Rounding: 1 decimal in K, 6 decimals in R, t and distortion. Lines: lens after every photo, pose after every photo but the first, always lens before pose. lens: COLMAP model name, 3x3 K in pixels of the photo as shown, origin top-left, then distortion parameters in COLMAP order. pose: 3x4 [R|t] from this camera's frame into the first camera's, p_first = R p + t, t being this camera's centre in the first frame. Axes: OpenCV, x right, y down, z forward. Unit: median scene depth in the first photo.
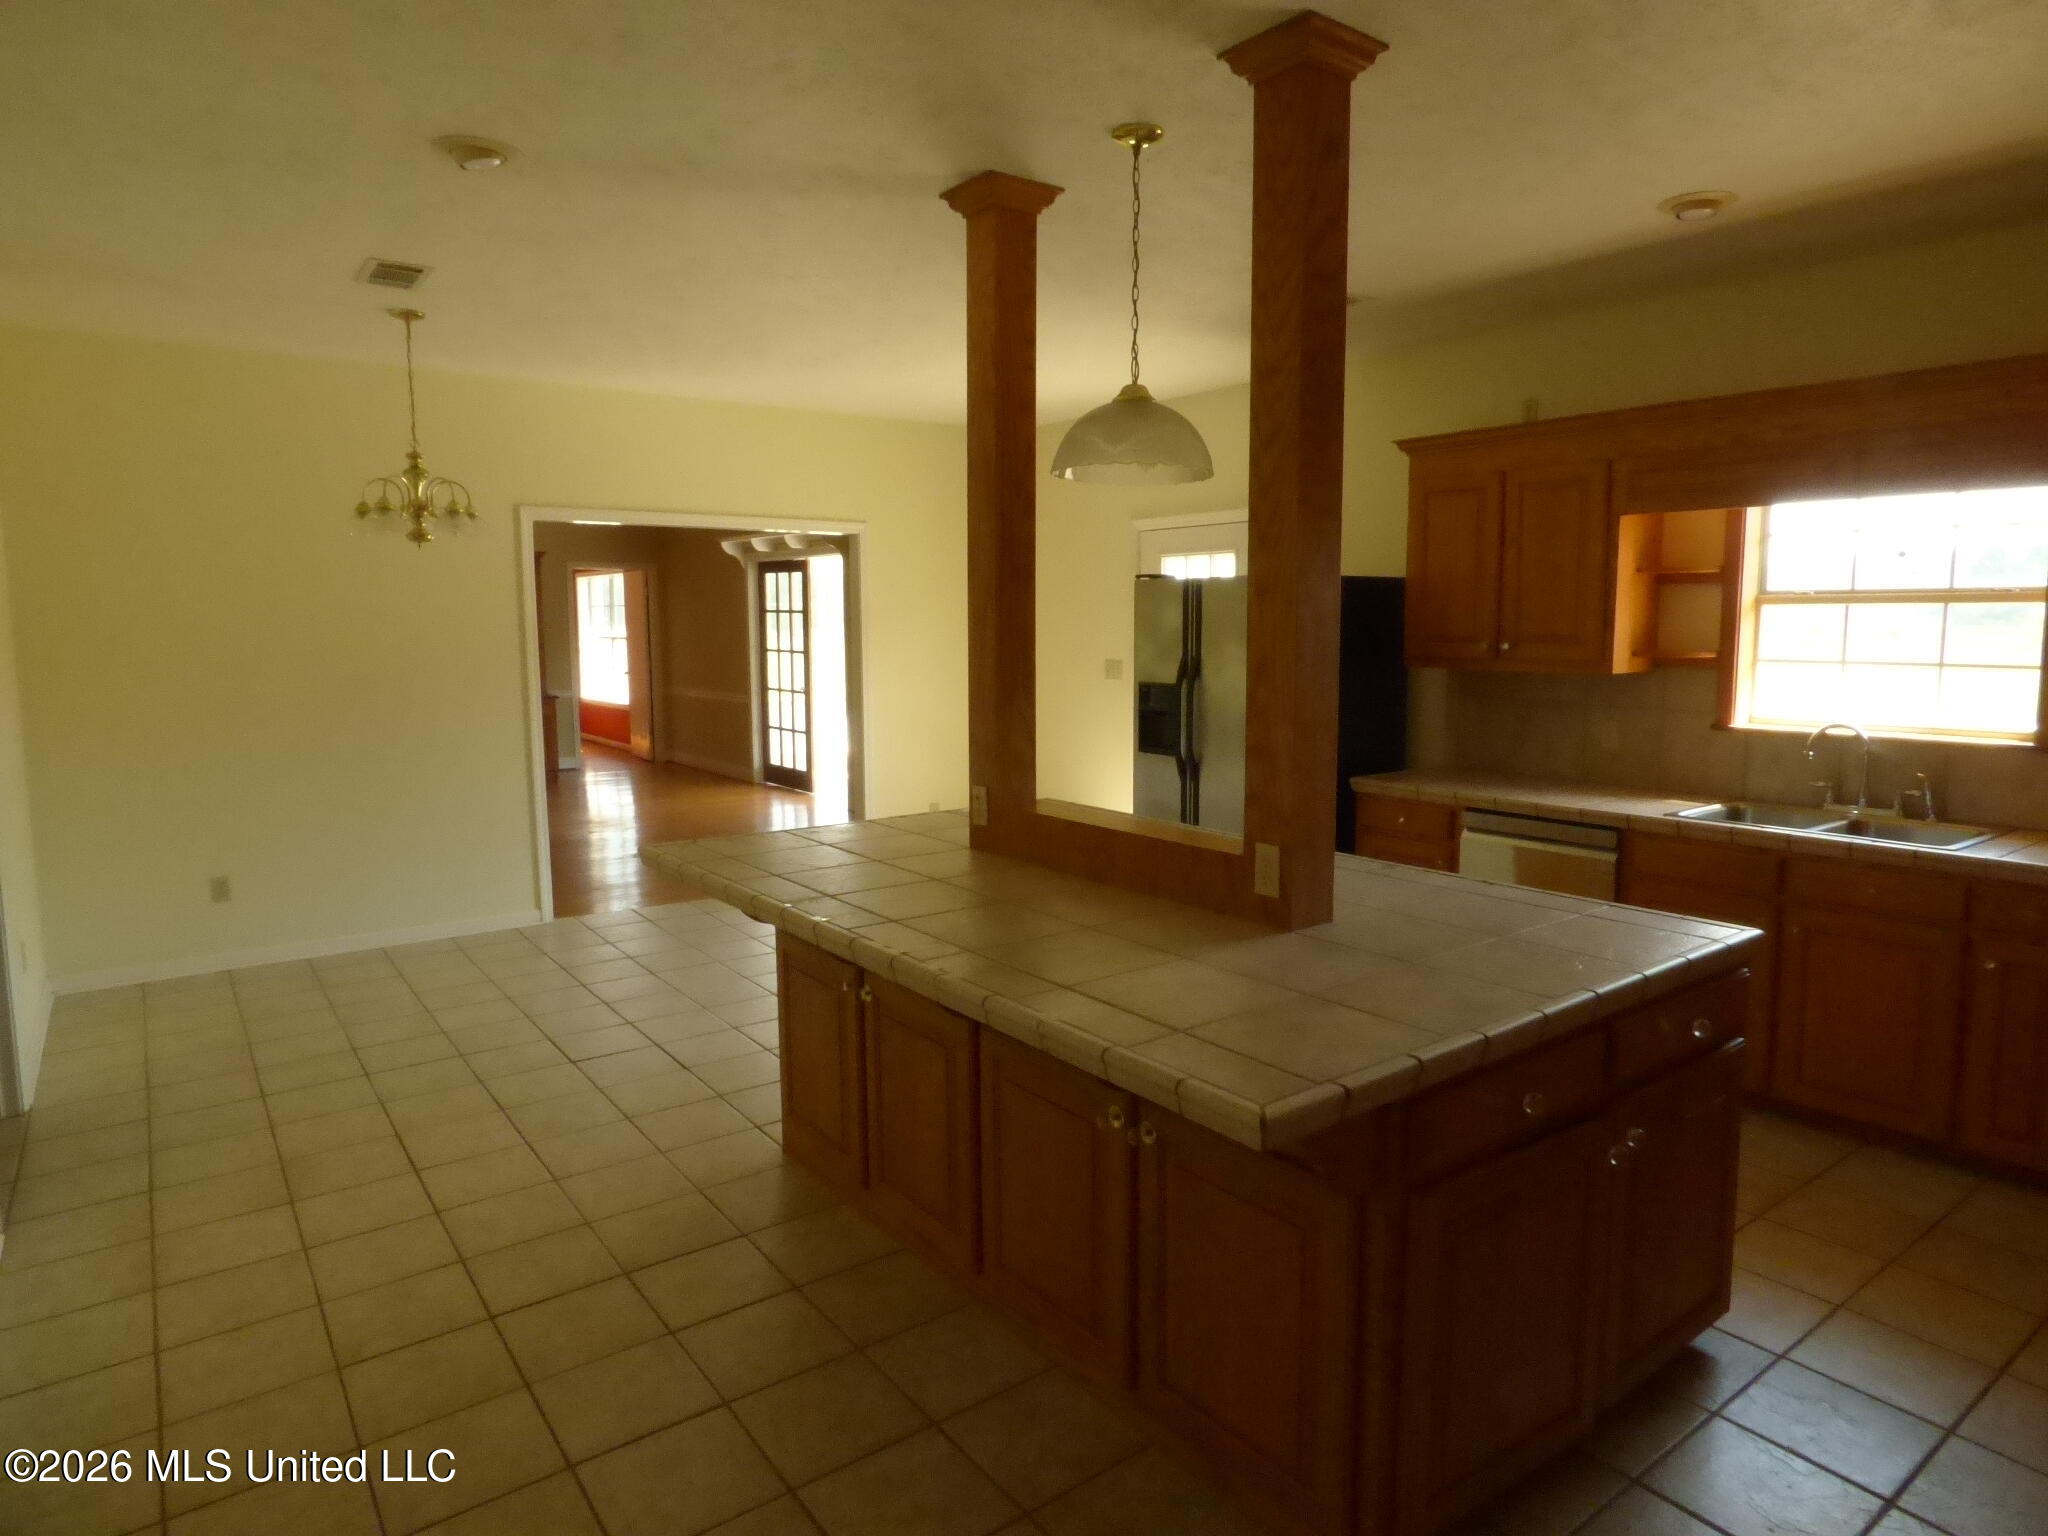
lens RADIAL K [[1201.0, 0, 1024.0], [0, 1201.0, 768.0], [0, 0, 1]] dist [0.026060, 0.000123]
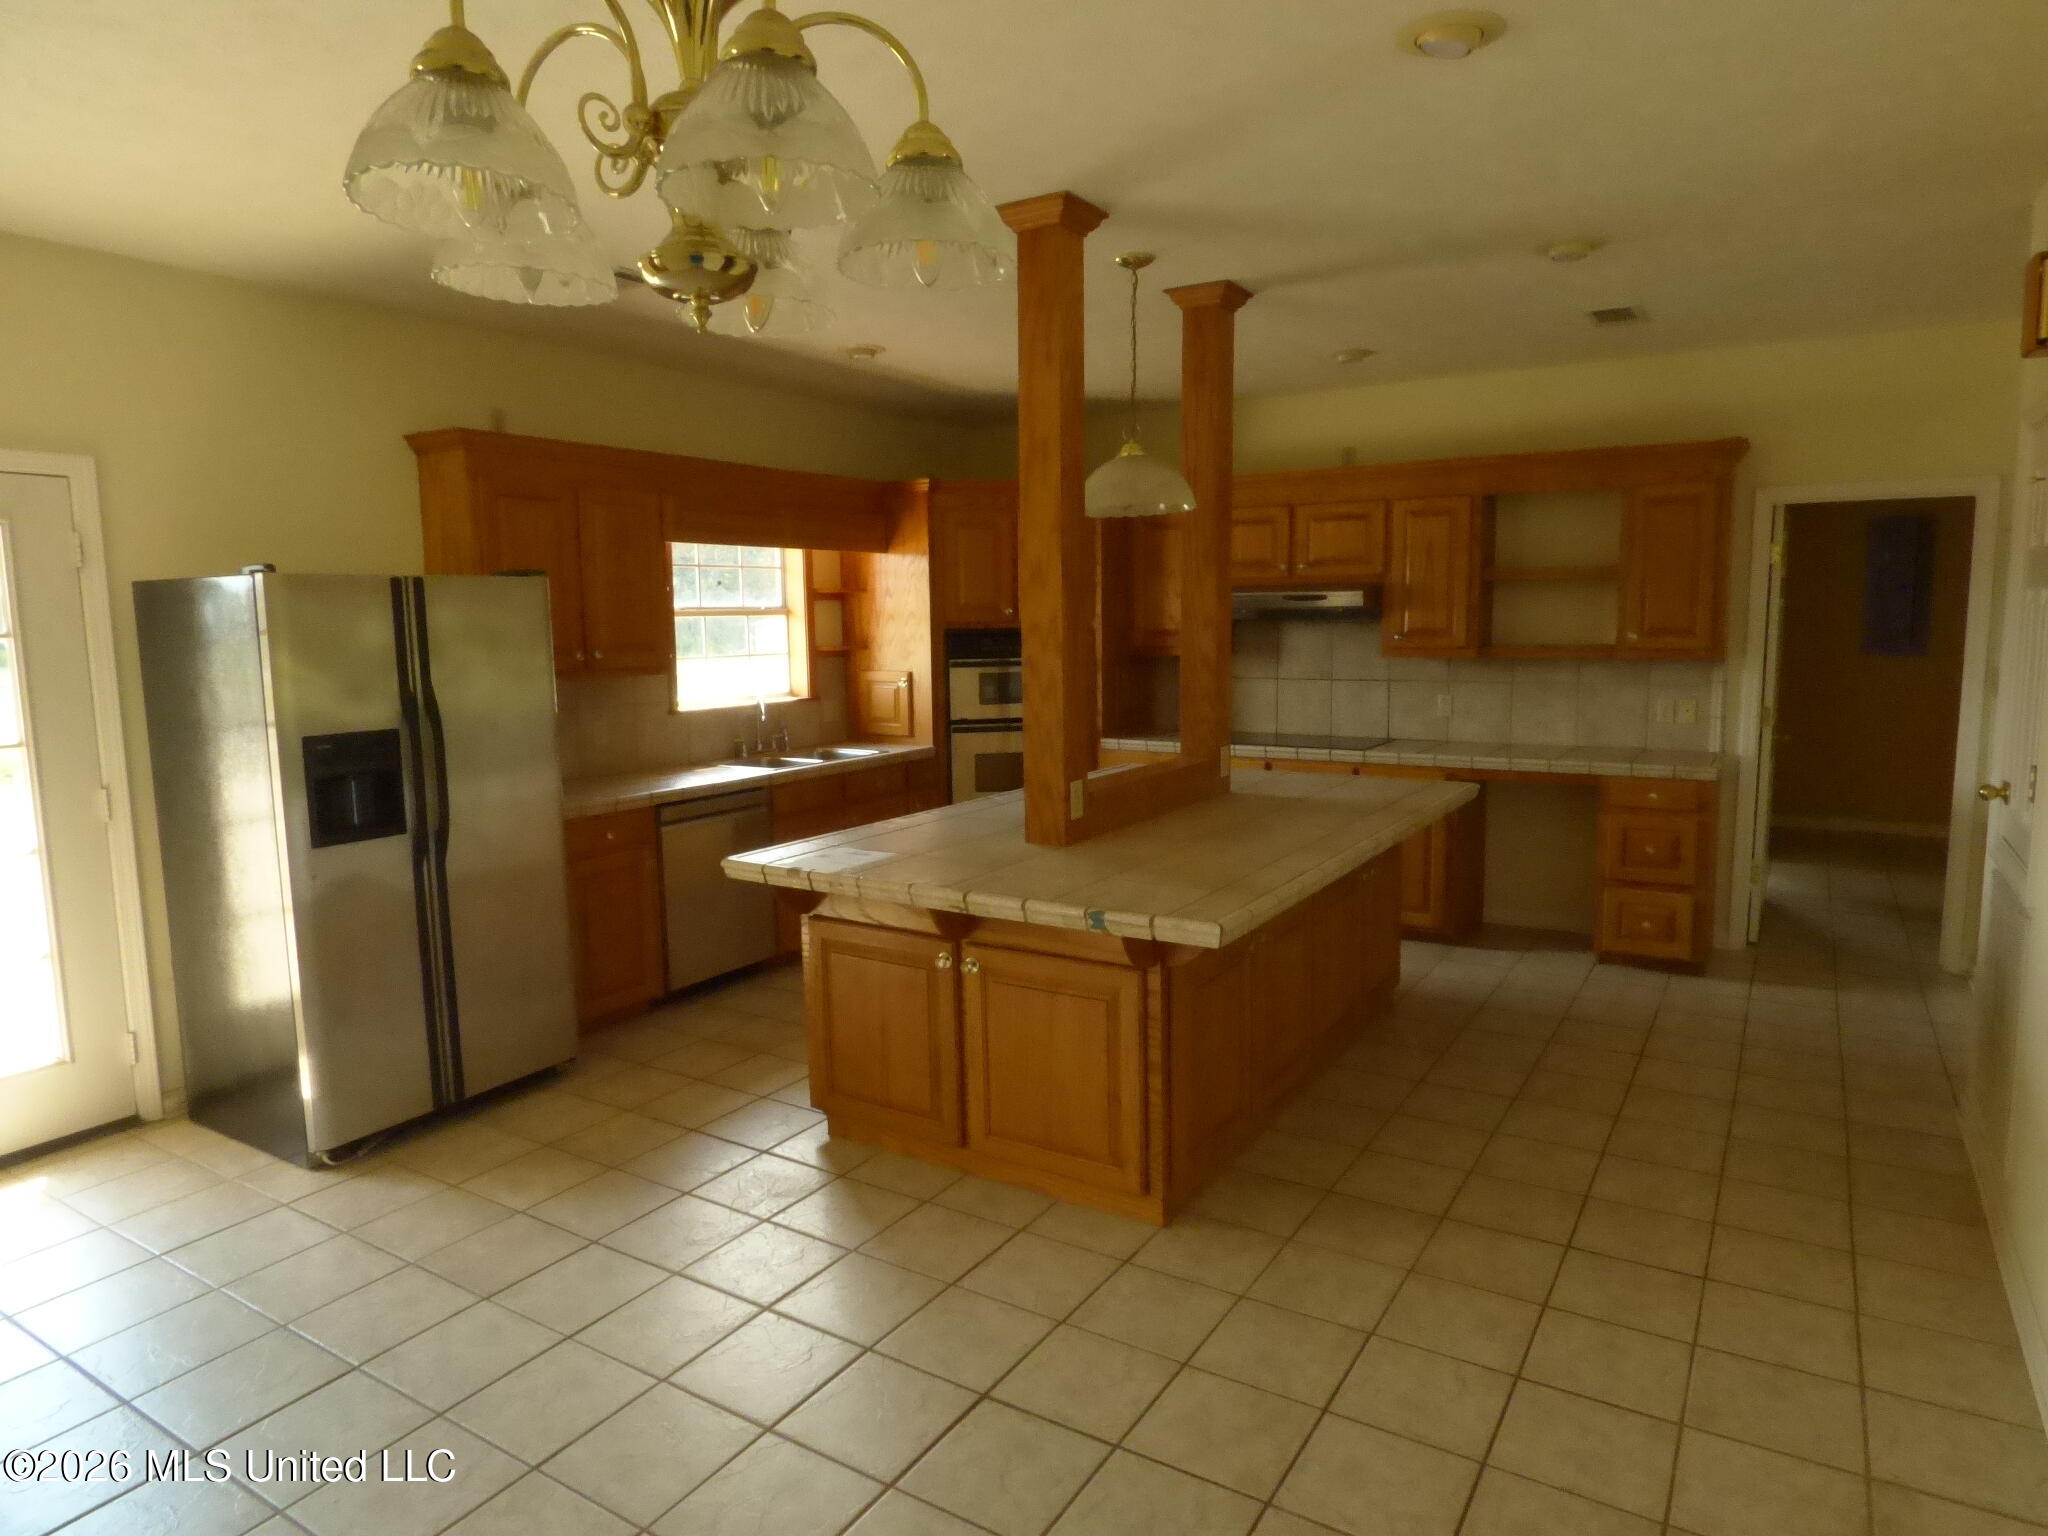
lens RADIAL K [[1229.5, 0, 1046.3], [0, 1229.5, 766.2], [0, 0, 1]] dist [-0.024098, -0.000276]
pose [[-0.369355, -0.098625, 0.924040, -0.855783], [0.132375, 0.978628, 0.157364, -0.142188], [-0.919812, 0.180443, -0.348406, 1.204066]]
